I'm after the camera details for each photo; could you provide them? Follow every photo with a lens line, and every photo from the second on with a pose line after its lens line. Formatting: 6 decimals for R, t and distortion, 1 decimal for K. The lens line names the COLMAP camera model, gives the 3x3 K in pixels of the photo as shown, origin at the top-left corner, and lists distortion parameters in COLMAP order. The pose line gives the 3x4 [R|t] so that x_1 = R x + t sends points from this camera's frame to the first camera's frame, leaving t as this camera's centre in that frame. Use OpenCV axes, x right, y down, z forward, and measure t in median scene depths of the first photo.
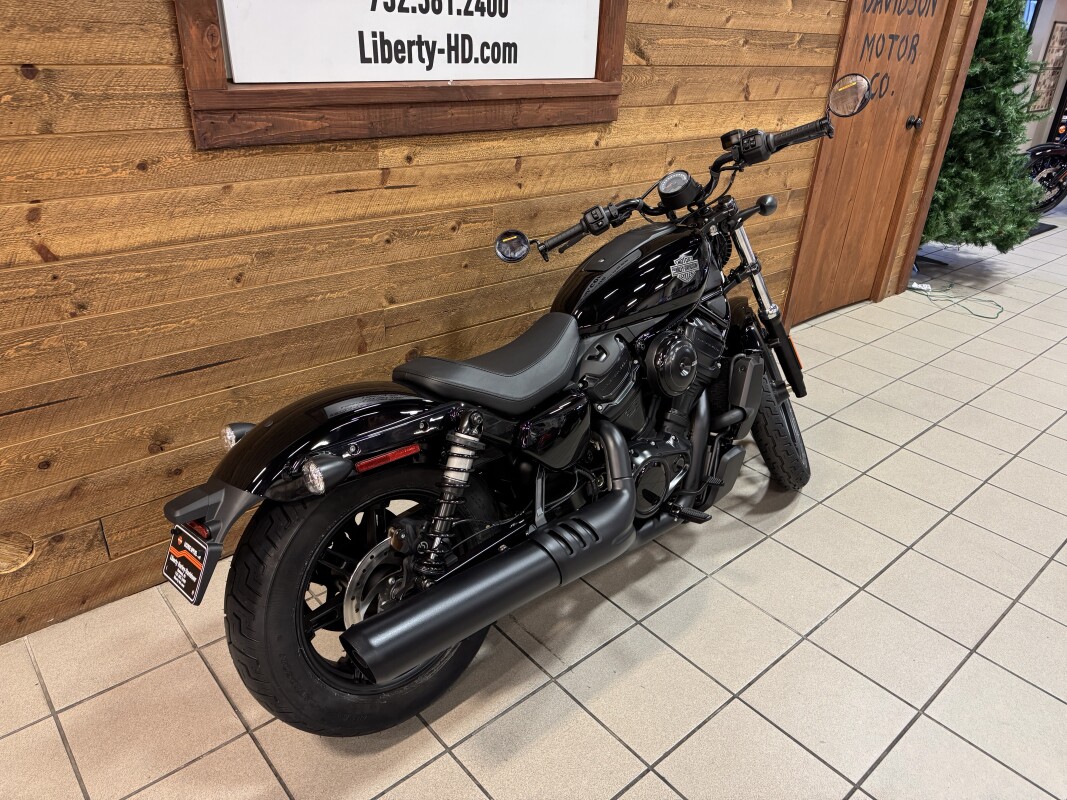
lens RADIAL K [[764.4, 0, 547.1], [0, 764.4, 403.0], [0, 0, 1]] dist [0.090121, -0.097852]
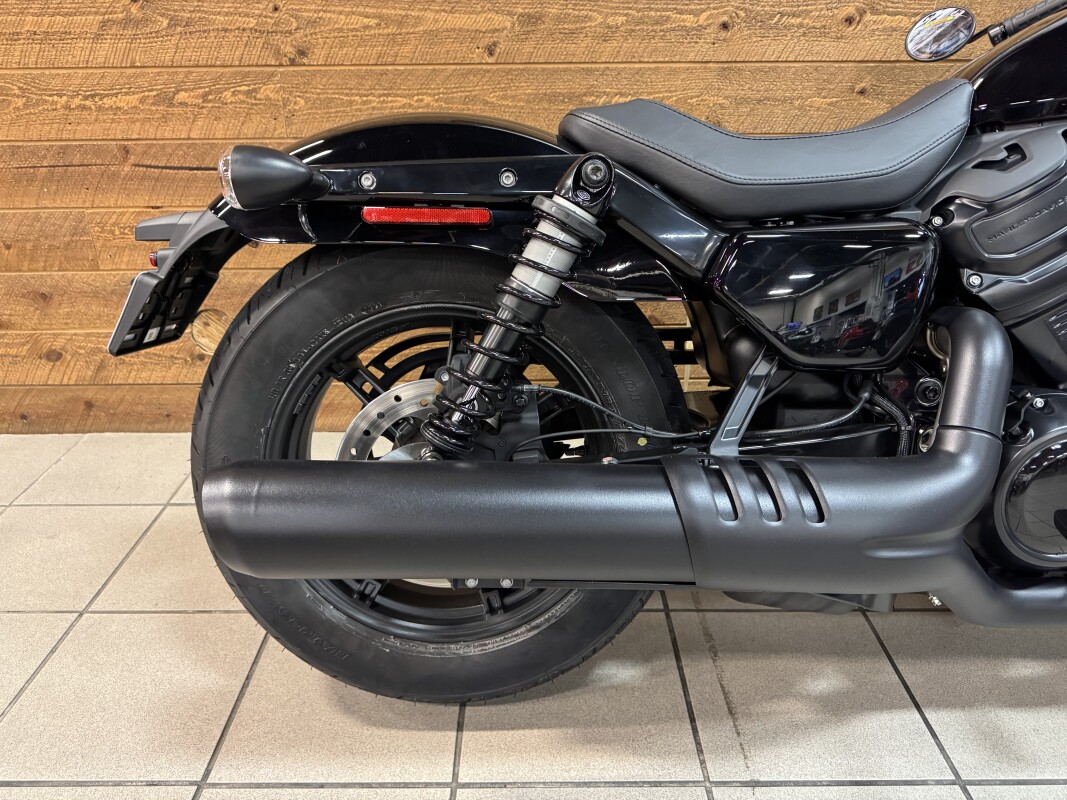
lens RADIAL K [[783.6, 0, 525.9], [0, 783.6, 397.9], [0, 0, 1]] dist [-0.000580, 0.001692]
pose [[0.743709, 0.231625, -0.627094, 0.142175], [-0.259068, 0.964613, 0.049047, 0.094546], [0.616263, 0.125984, 0.777398, 0.389060]]
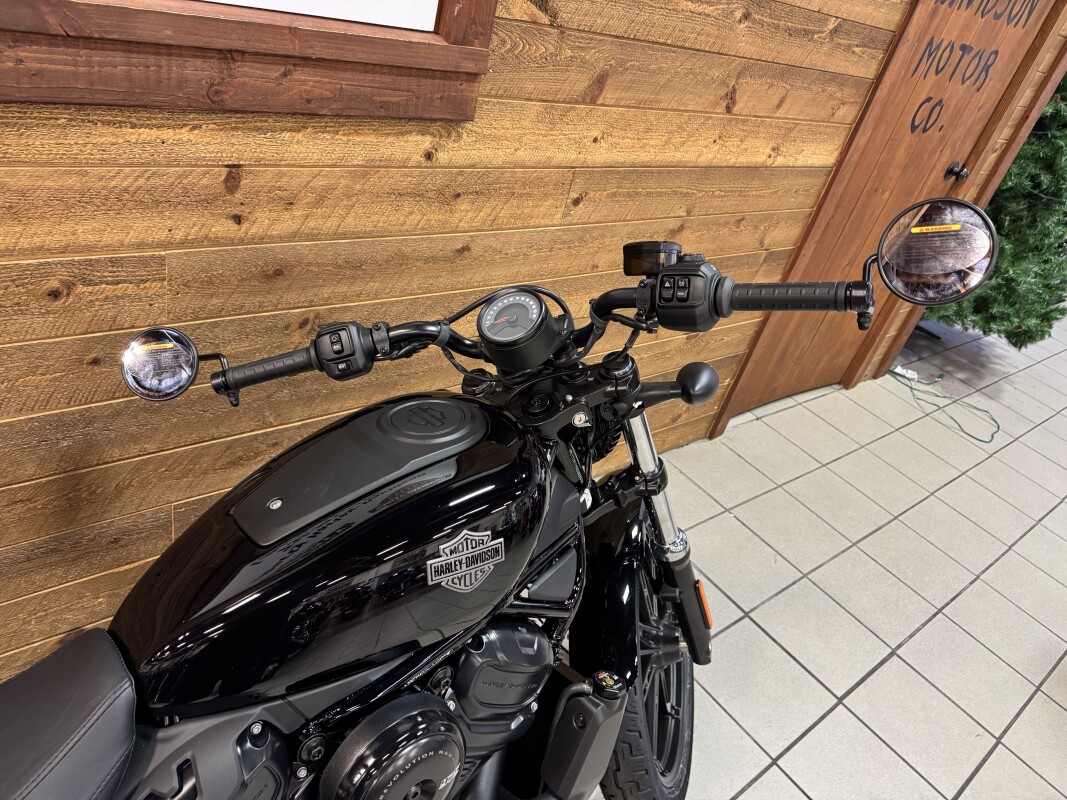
lens RADIAL K [[760.5, 0, 537.5], [0, 760.5, 403.1], [0, 0, 1]] dist [0.066546, -0.075937]
pose [[0.980045, 0.187038, 0.067298, 0.146157], [-0.193423, 0.975379, 0.105944, -0.263033], [-0.045826, -0.116846, 0.992092, 0.496790]]
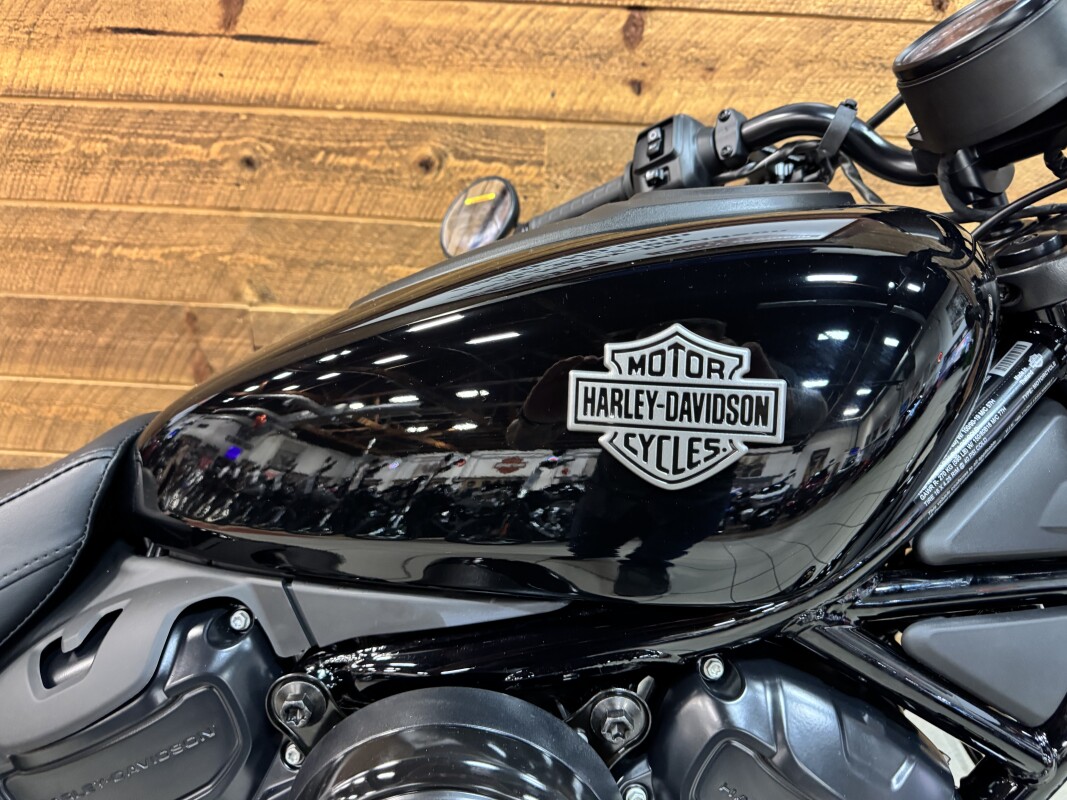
lens RADIAL K [[791.7, 0, 533.5], [0, 791.7, 400.0], [0, 0, 1]] dist [-0.008392, -0.008822]
pose [[0.710470, 0.286147, -0.642924, 0.229122], [-0.318118, 0.945516, 0.069282, -0.150492], [0.627720, 0.155303, 0.762790, 0.710328]]
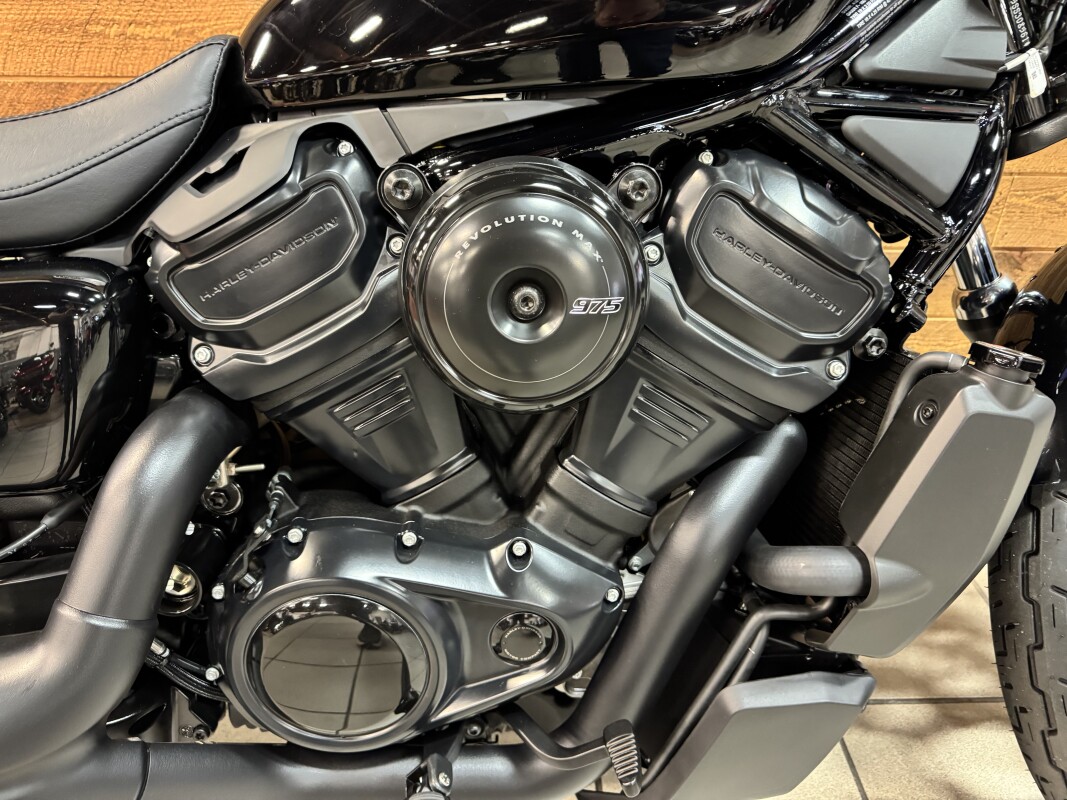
lens RADIAL K [[783.6, 0, 525.9], [0, 783.6, 397.9], [0, 0, 1]] dist [-0.000580, 0.001692]
pose [[0.755960, 0.301716, -0.580941, 0.280253], [-0.270747, 0.952095, 0.142164, -0.042632], [0.596004, 0.049818, 0.801435, 0.660654]]
